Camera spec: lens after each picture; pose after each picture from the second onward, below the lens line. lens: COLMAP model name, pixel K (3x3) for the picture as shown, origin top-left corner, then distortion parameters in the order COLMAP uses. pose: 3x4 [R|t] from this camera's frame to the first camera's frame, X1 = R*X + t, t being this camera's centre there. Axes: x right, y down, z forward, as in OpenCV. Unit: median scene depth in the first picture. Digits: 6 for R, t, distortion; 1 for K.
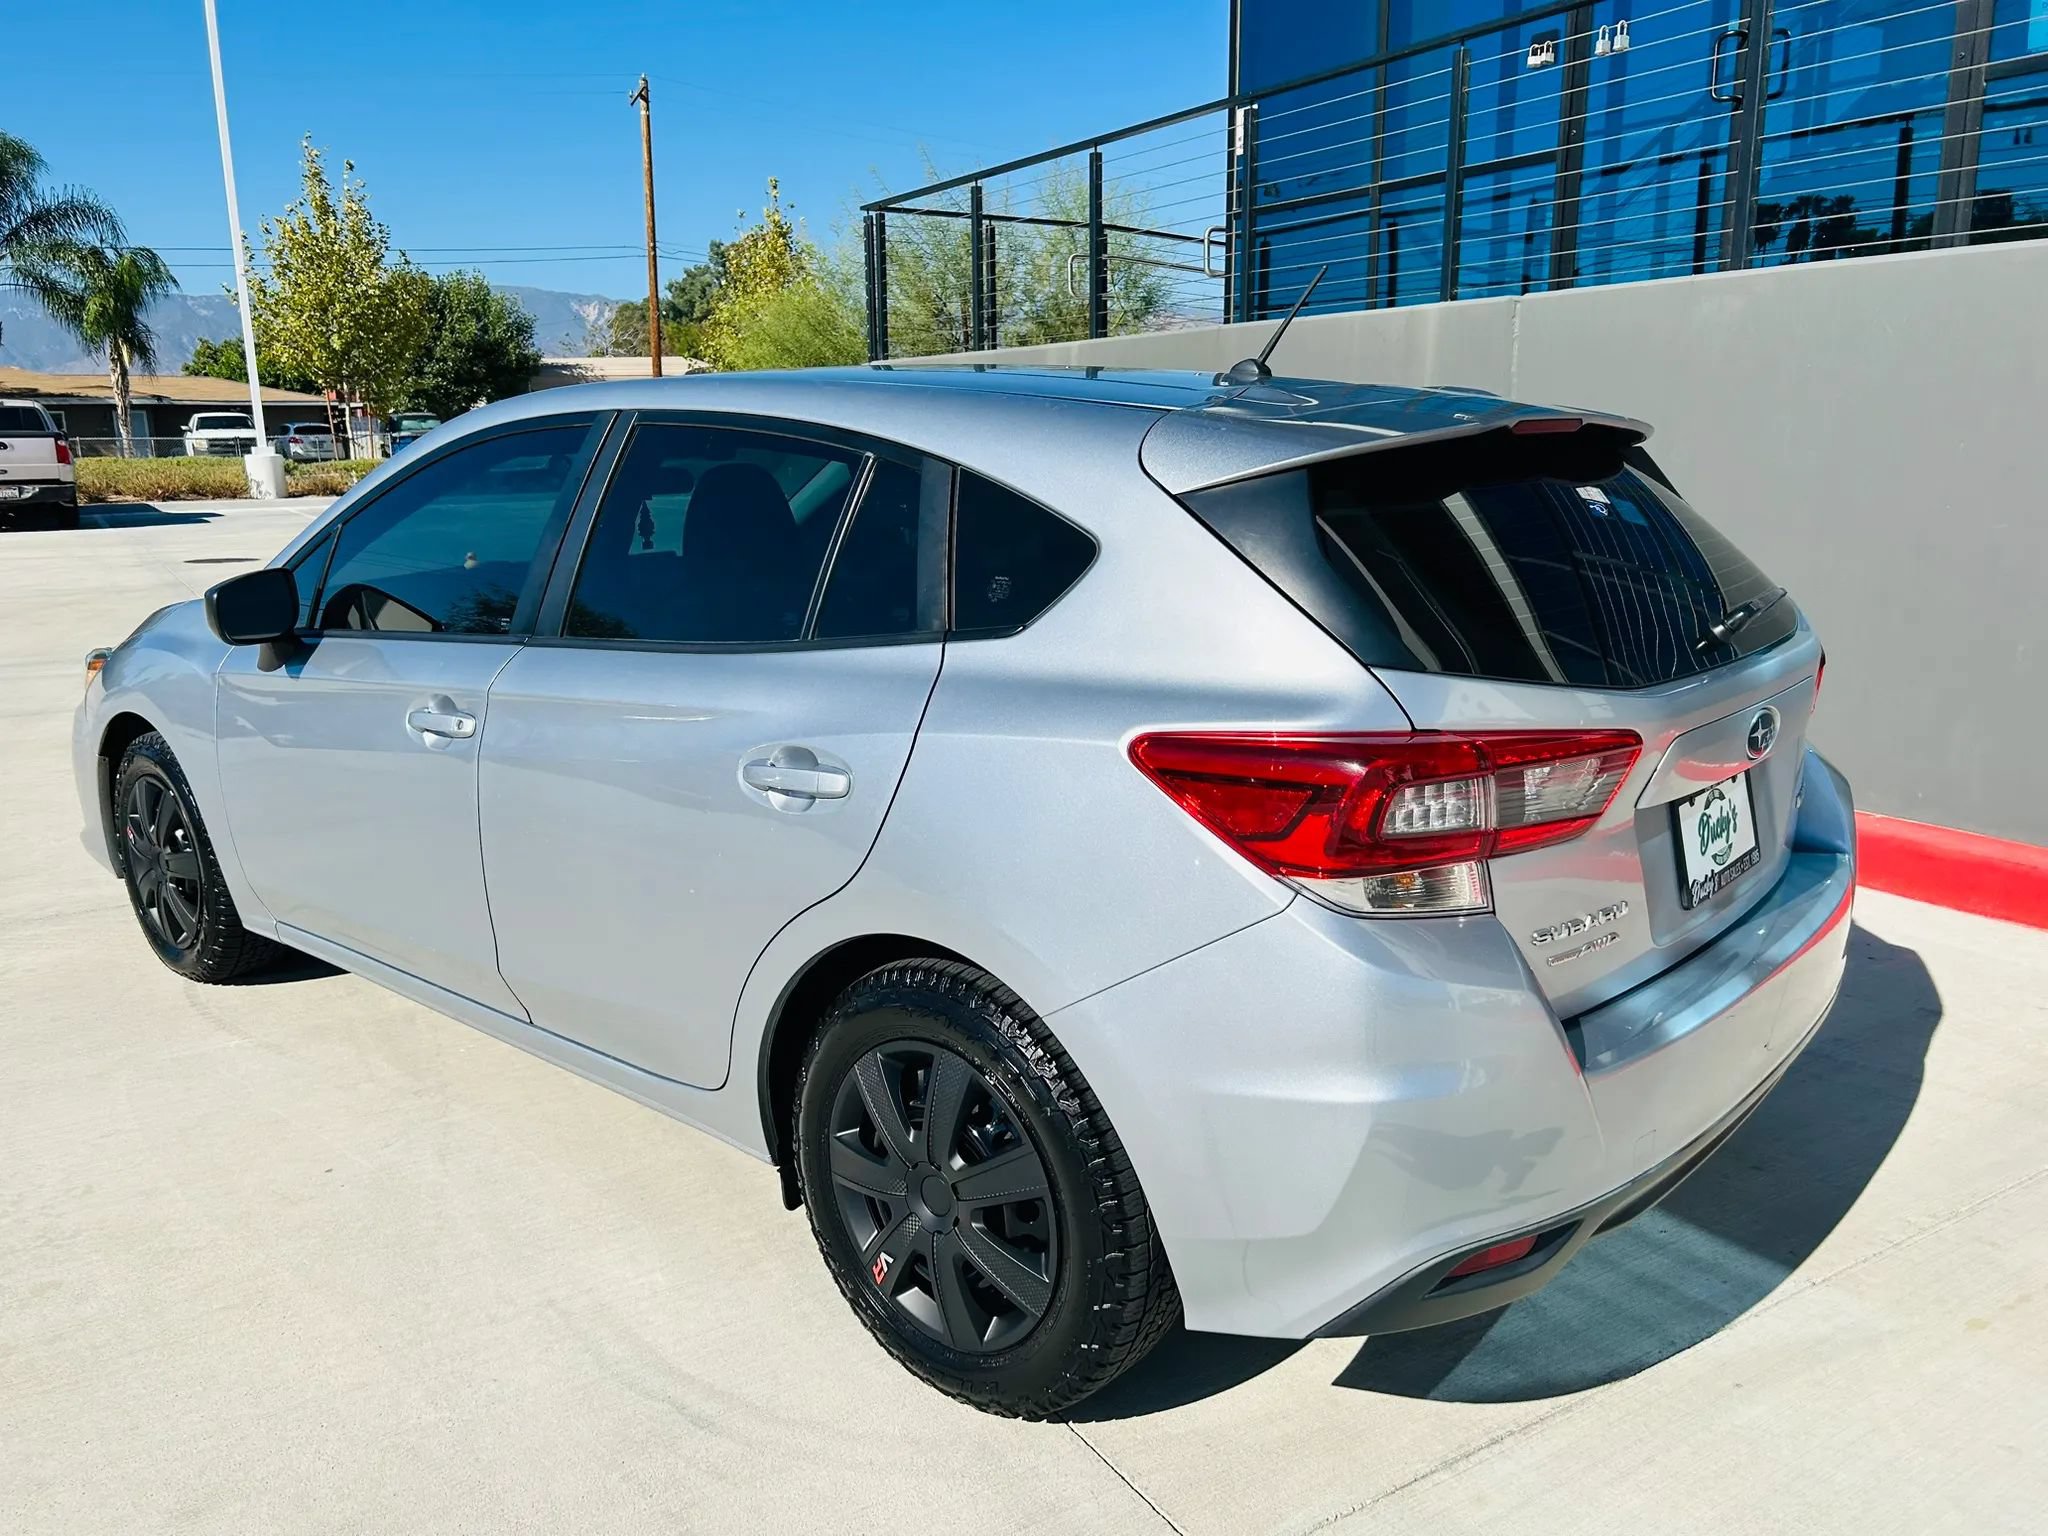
lens RADIAL K [[1570.8, 0, 983.8], [0, 1570.8, 791.3], [0, 0, 1]] dist [0.048579, -0.049817]
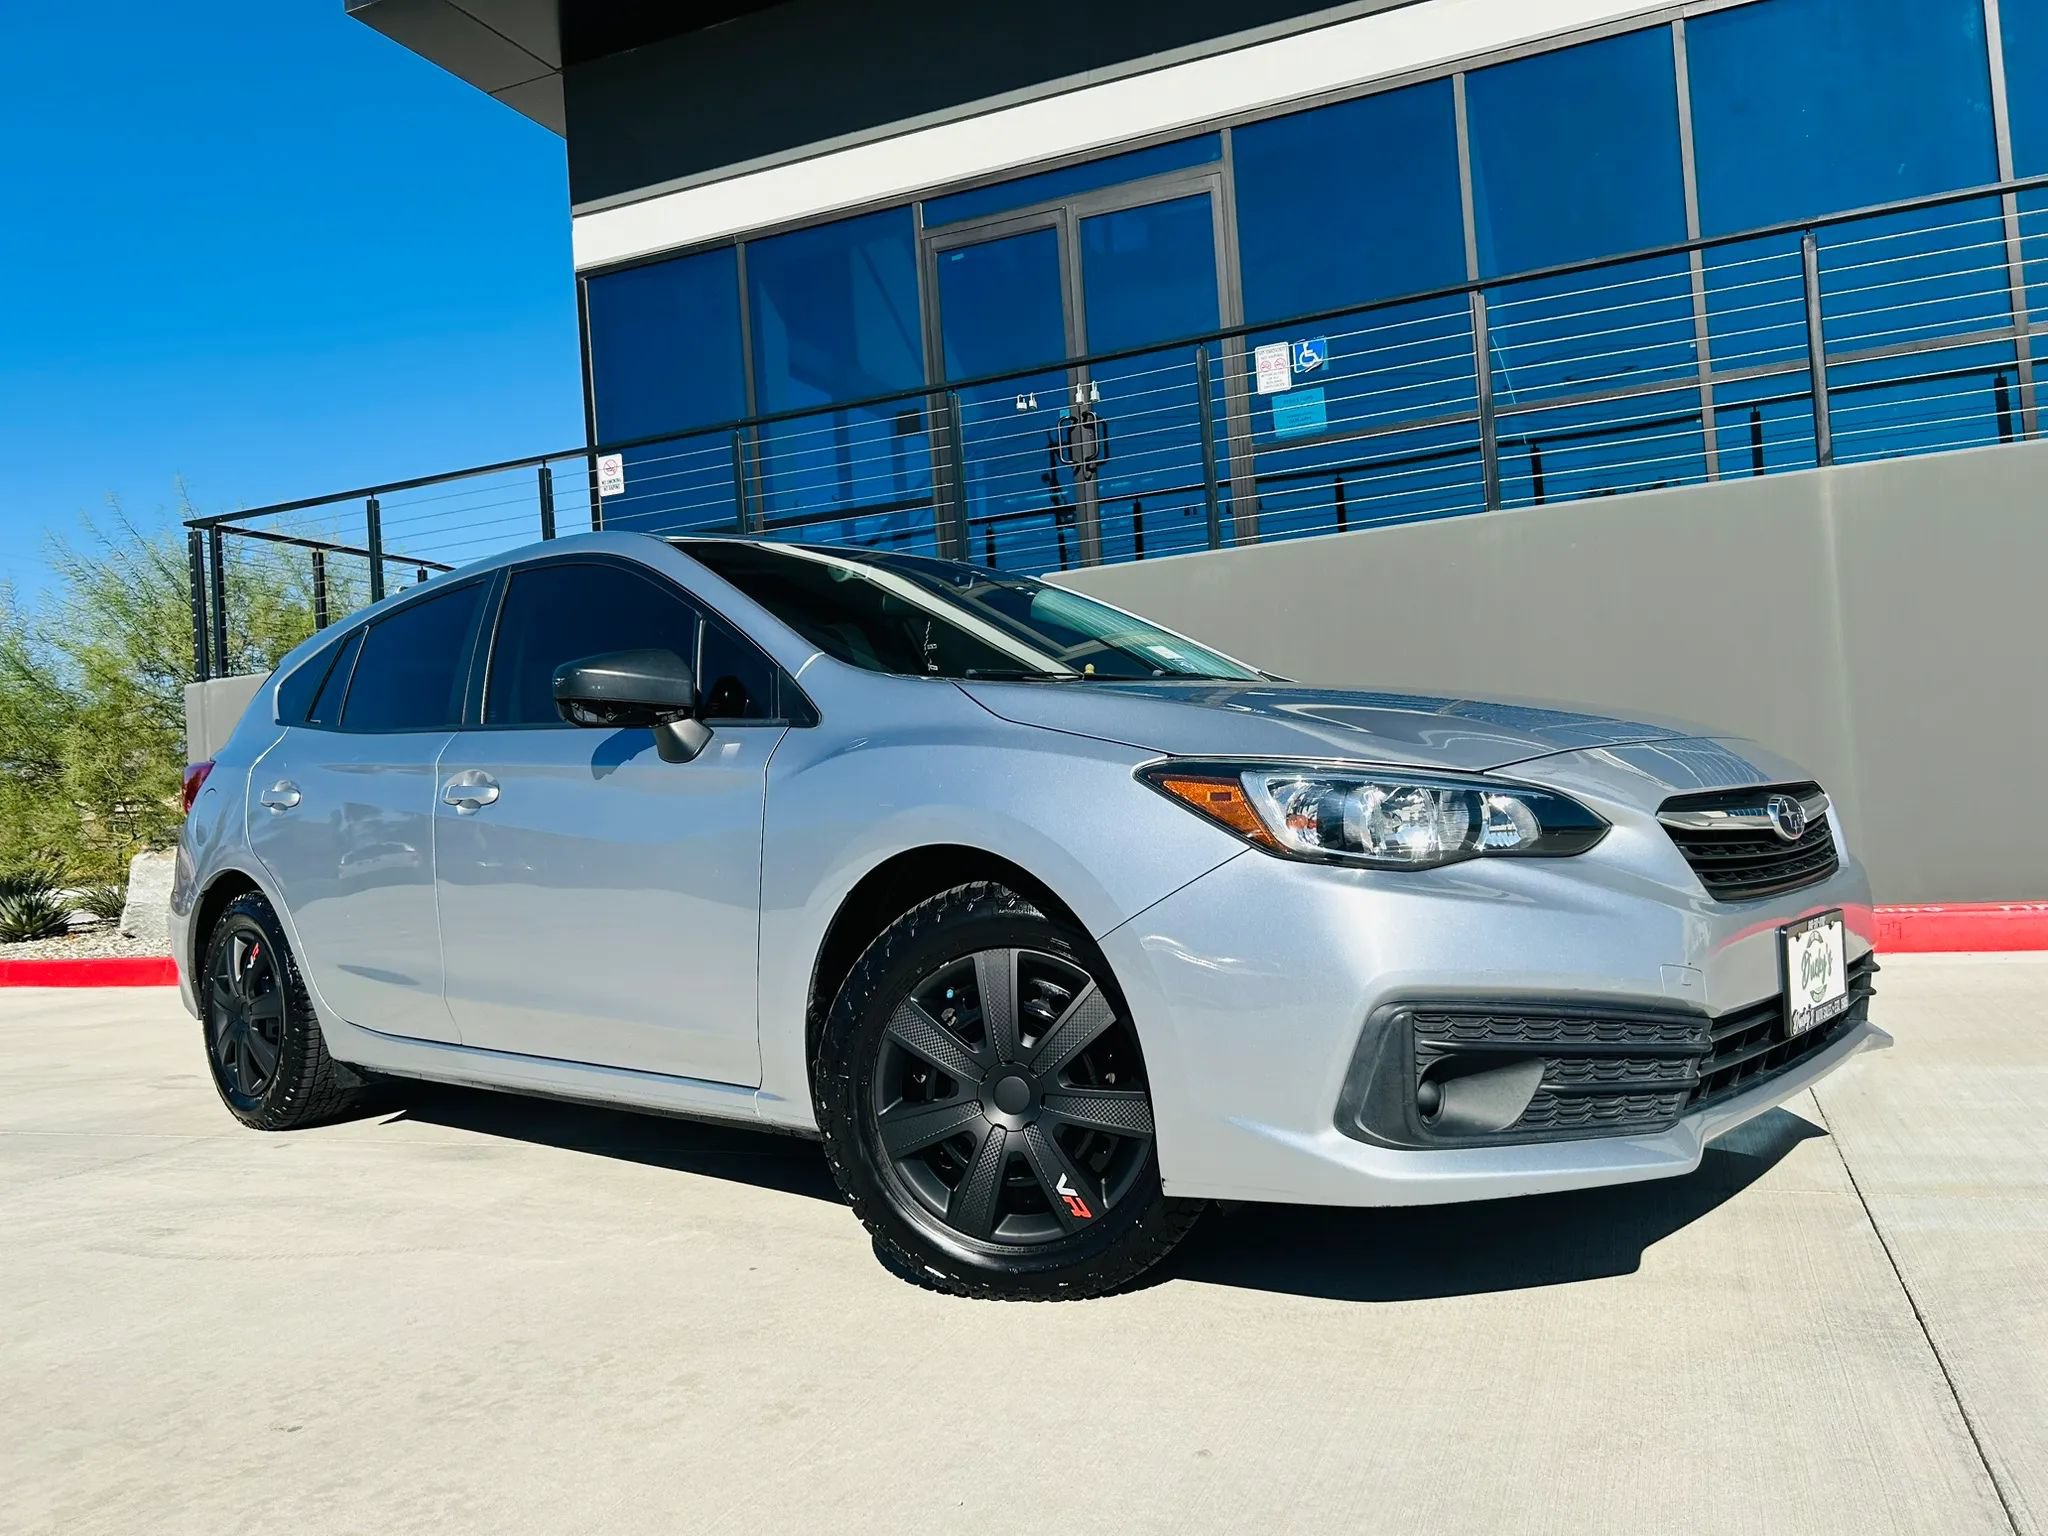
lens RADIAL K [[1570.8, 0, 1002.2], [0, 1570.8, 742.8], [0, 0, 1]] dist [0.048579, -0.049817]
pose [[0.803659, -0.021807, 0.594690, -0.318228], [0.189780, 0.956540, -0.221391, 0.067128], [-0.564017, 0.290784, 0.772871, 0.055762]]
